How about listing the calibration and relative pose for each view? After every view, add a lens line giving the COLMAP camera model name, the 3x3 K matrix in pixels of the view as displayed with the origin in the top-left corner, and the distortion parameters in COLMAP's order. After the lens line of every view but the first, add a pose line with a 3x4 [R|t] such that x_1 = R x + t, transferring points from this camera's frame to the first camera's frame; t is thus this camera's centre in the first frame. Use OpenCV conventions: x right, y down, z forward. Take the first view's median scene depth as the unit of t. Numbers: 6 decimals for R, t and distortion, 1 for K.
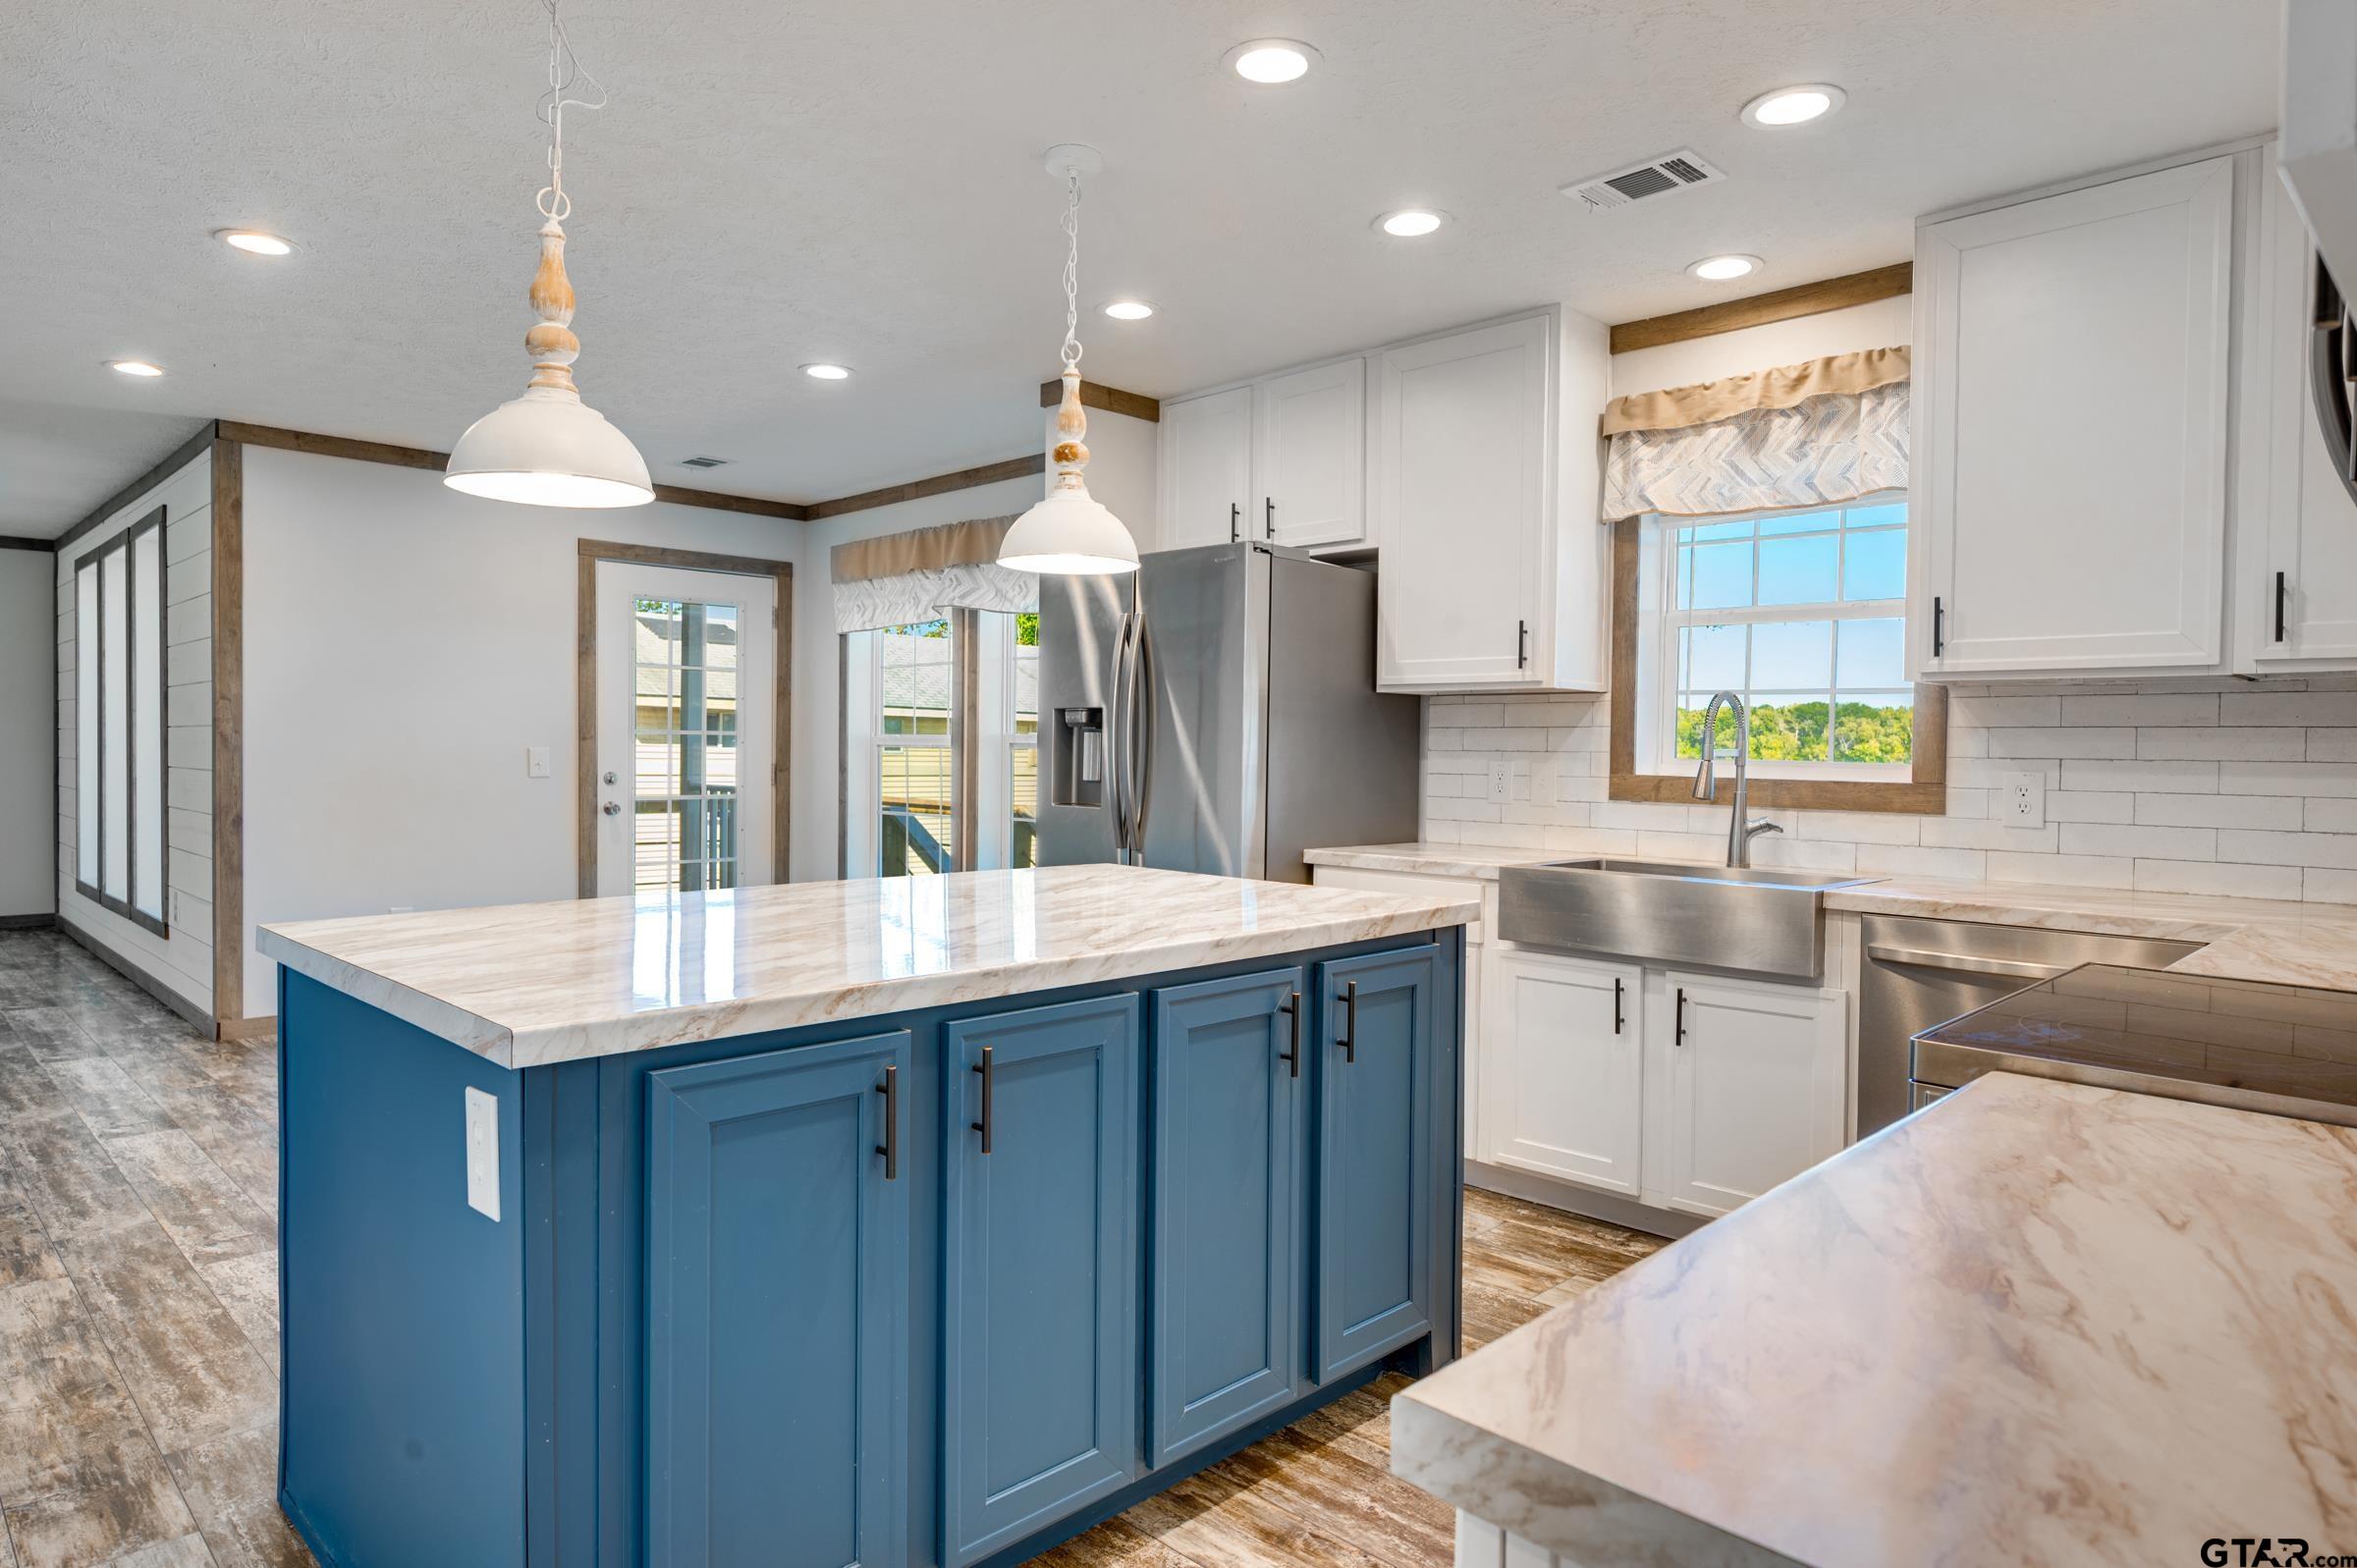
lens RADIAL K [[1382.4, 0, 1164.8], [0, 1382.4, 779.3], [0, 0, 1]] dist [-0.023899, -0.011628]
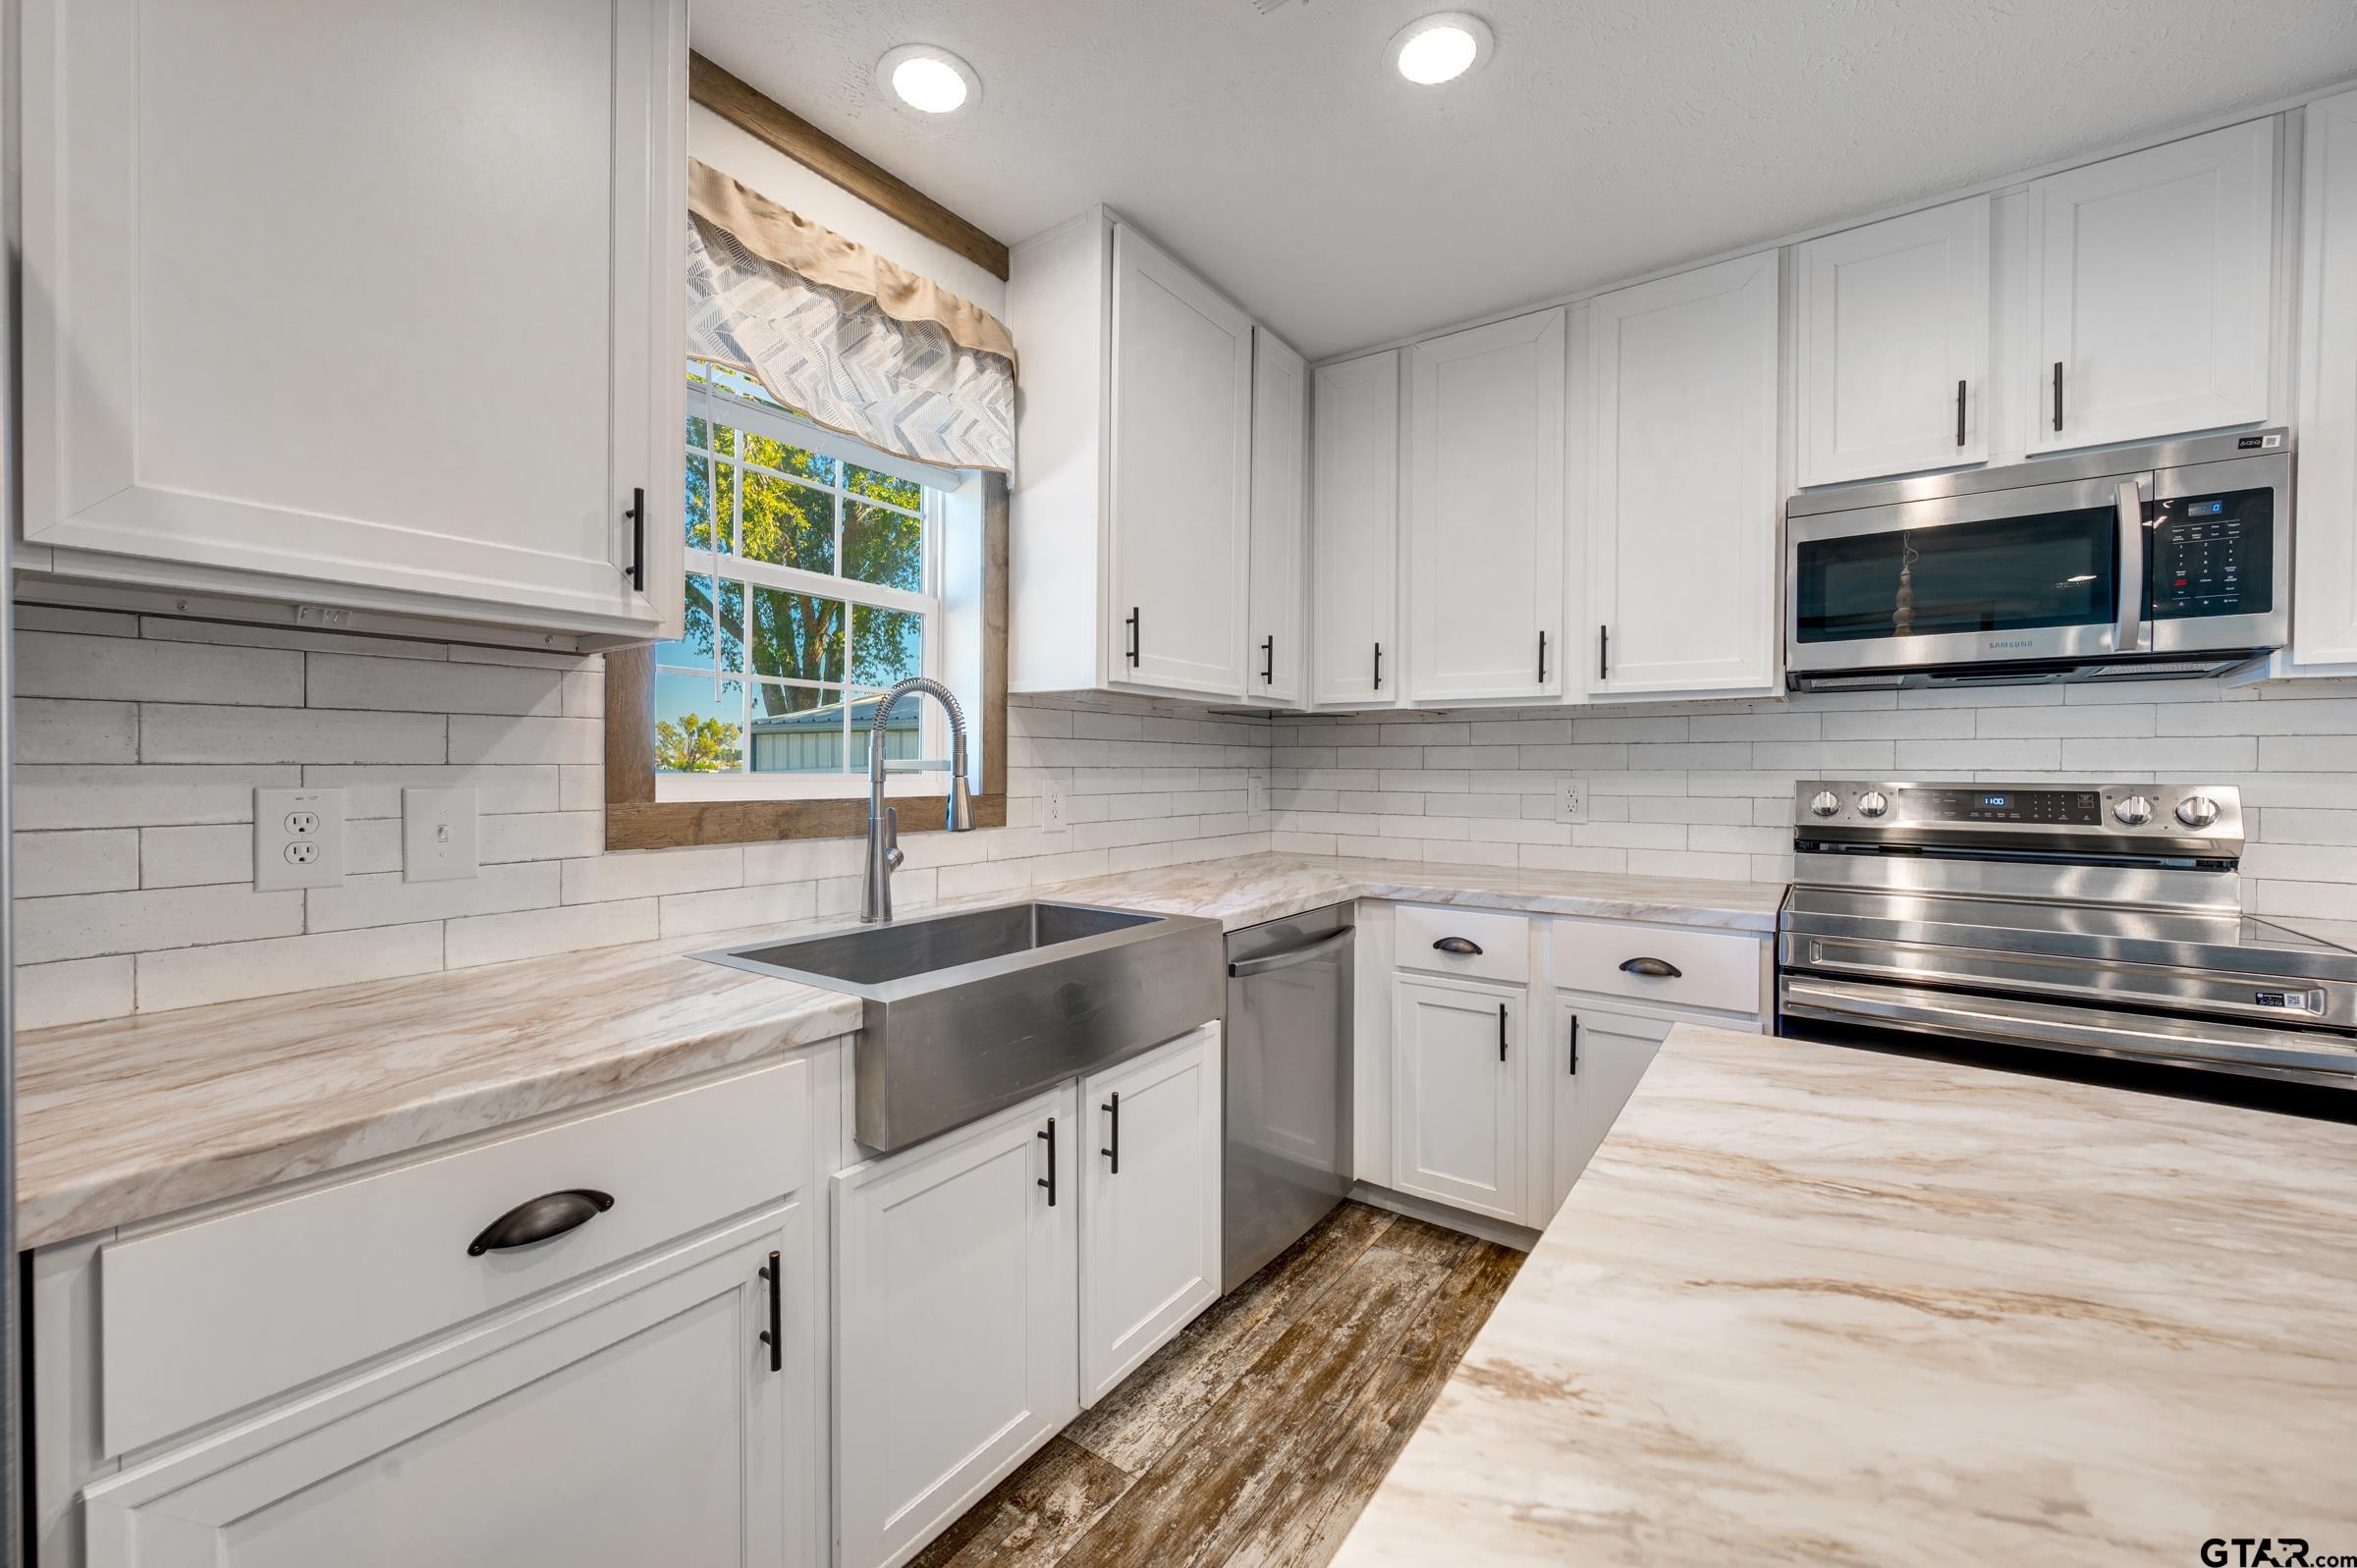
lens RADIAL K [[924.2, 0, 1176.8], [0, 924.2, 780.8], [0, 0, 1]] dist [-0.006834, 0.001019]
pose [[-0.165764, -0.025580, 0.985834, -0.083563], [0.019513, 0.999383, 0.029212, -0.019893], [-0.985972, 0.024079, -0.165162, 0.848914]]
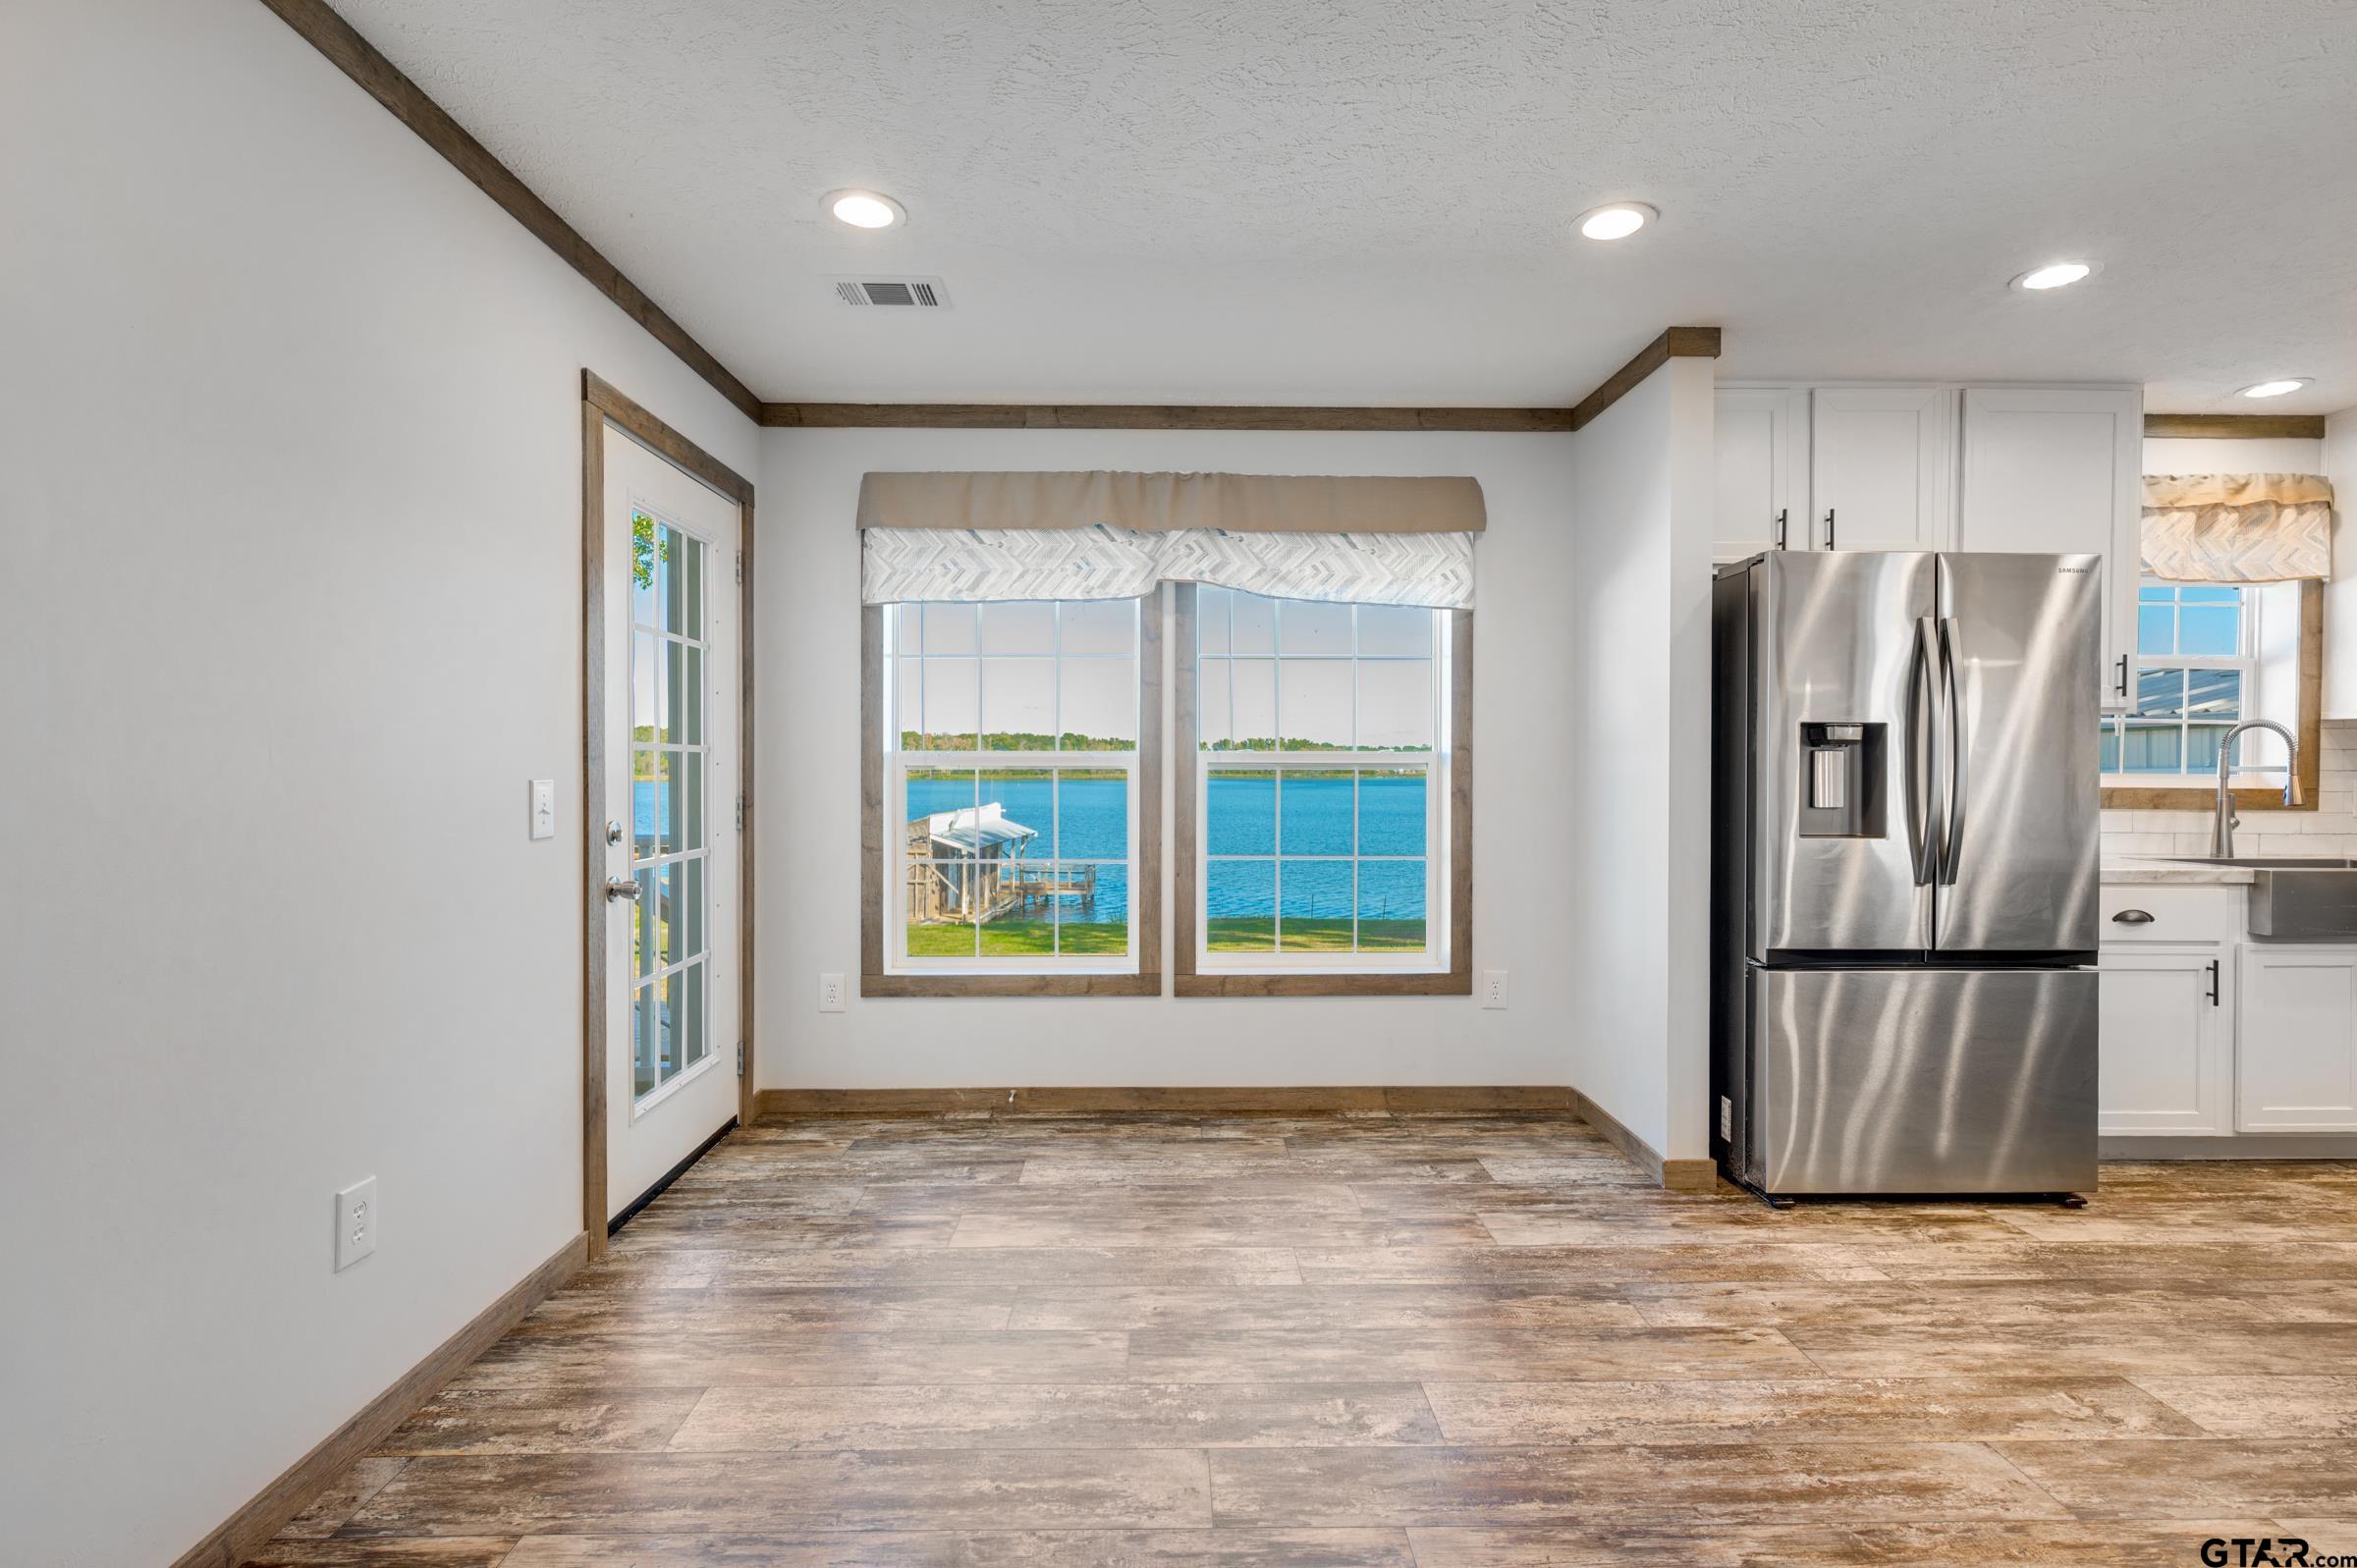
lens RADIAL K [[1120.3, 0, 1170.7], [0, 1120.3, 770.7], [0, 0, 1]] dist [0.004049, -0.001905]
pose [[0.693885, -0.009987, 0.720017, -0.936730], [0.020486, 0.999773, -0.005876, -0.028597], [-0.719794, 0.018827, 0.693932, 0.900411]]
